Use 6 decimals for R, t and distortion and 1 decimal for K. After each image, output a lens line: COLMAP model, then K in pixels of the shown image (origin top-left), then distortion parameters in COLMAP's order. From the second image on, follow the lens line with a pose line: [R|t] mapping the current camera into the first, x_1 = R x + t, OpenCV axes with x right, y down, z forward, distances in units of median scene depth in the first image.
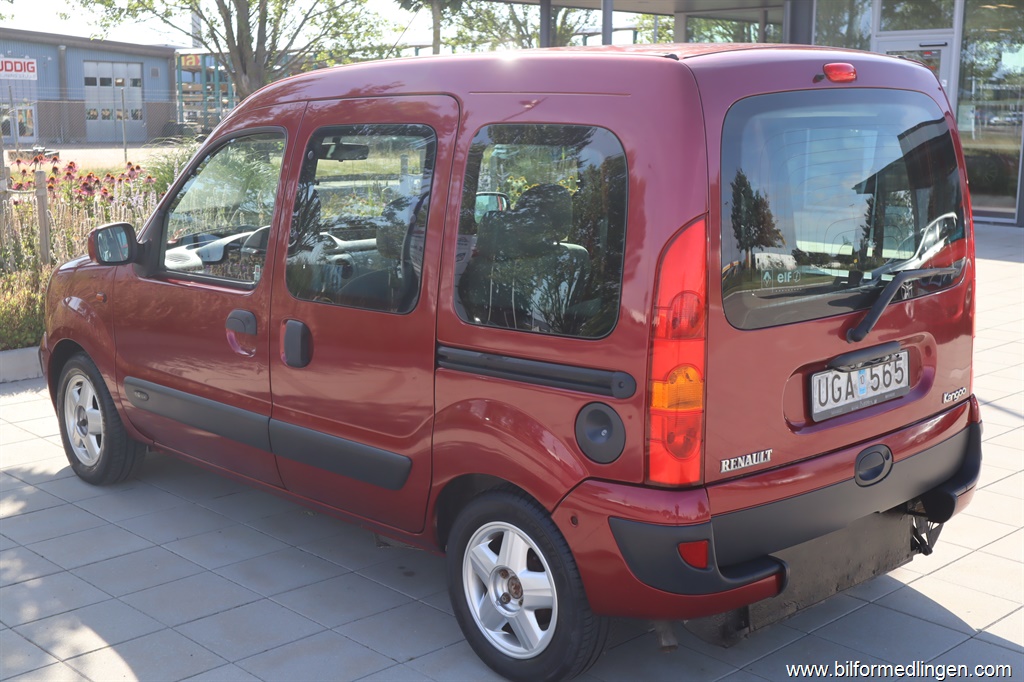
lens RADIAL K [[1317.7, 0, 512.8], [0, 1317.7, 341.9], [0, 0, 1]] dist [0.044288, 0.000000]
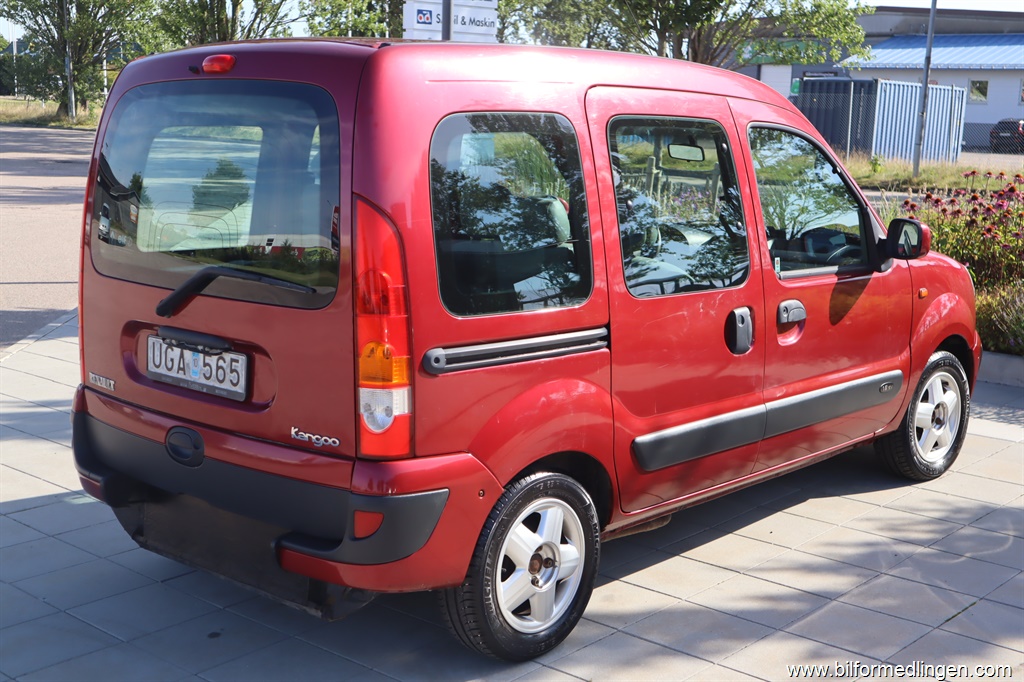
lens RADIAL K [[1317.7, 0, 516.1], [0, 1317.7, 338.7], [0, 0, 1]] dist [0.044288, 0.000000]
pose [[0.077652, 0.177115, -0.981122, 1.278759], [-0.199125, 0.967021, 0.158810, -0.200684], [0.976893, 0.183034, 0.110359, 1.116665]]
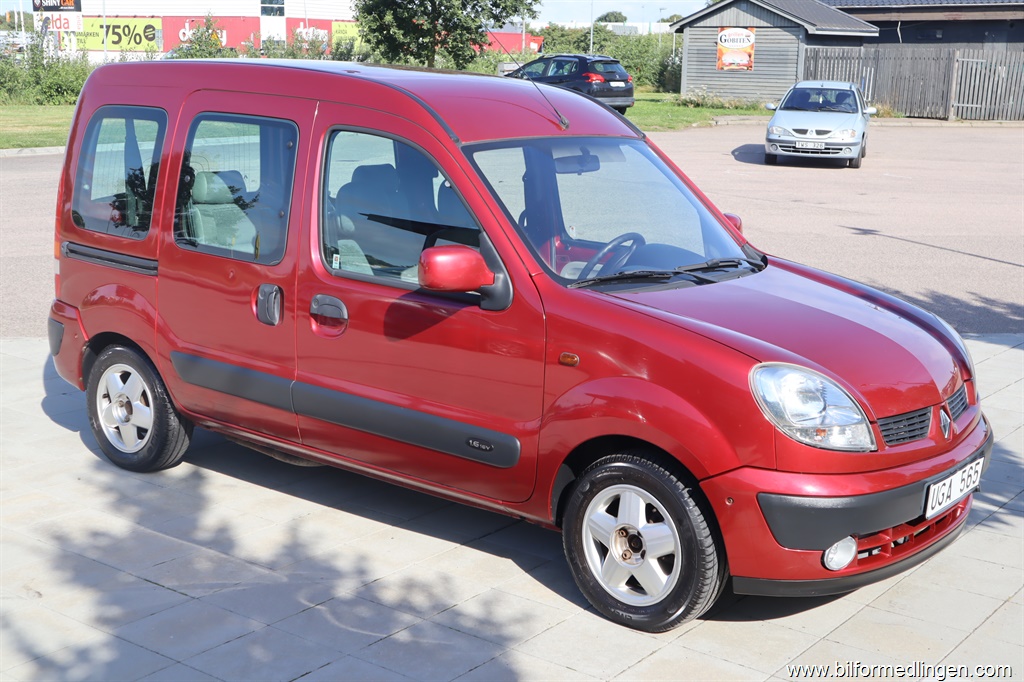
lens RADIAL K [[1317.7, 0, 511.8], [0, 1317.7, 339.8], [0, 0, 1]] dist [0.044288, 0.000000]
pose [[-0.987754, 0.011324, -0.155607, 0.100157], [-0.048228, 0.926354, 0.373554, -0.545509], [0.148378, 0.376484, -0.914464, 2.733082]]
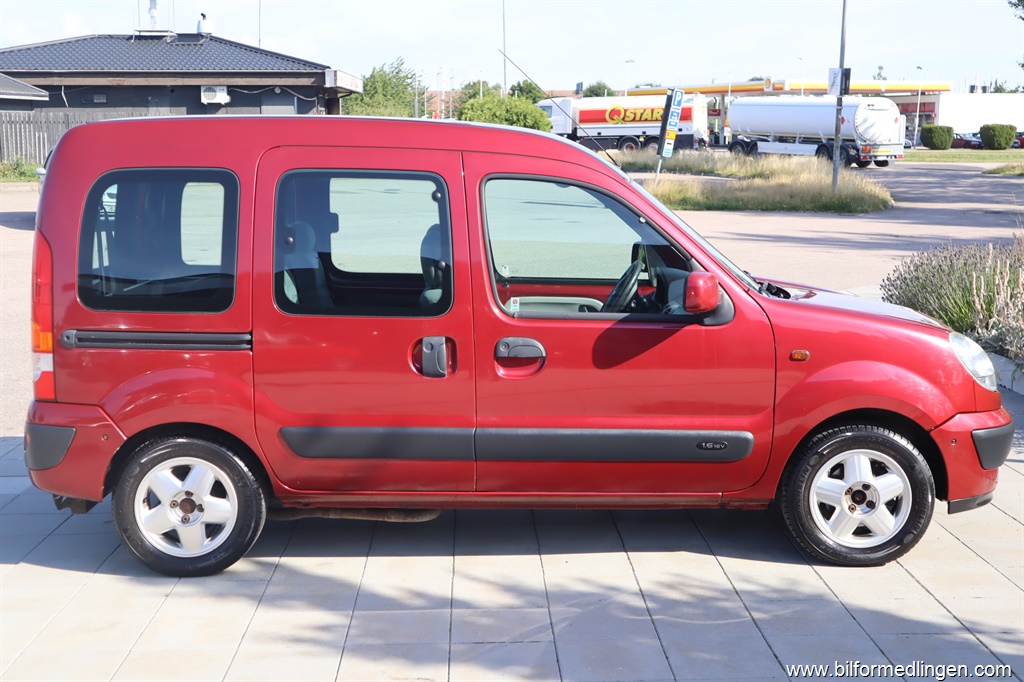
lens RADIAL K [[1317.7, 0, 513.2], [0, 1317.7, 337.0], [0, 0, 1]] dist [0.044288, 0.000000]
pose [[-0.660720, 0.109164, -0.742652, 1.077609], [-0.135890, 0.955626, 0.261368, -0.441004], [0.738229, 0.273610, -0.616567, 2.321366]]
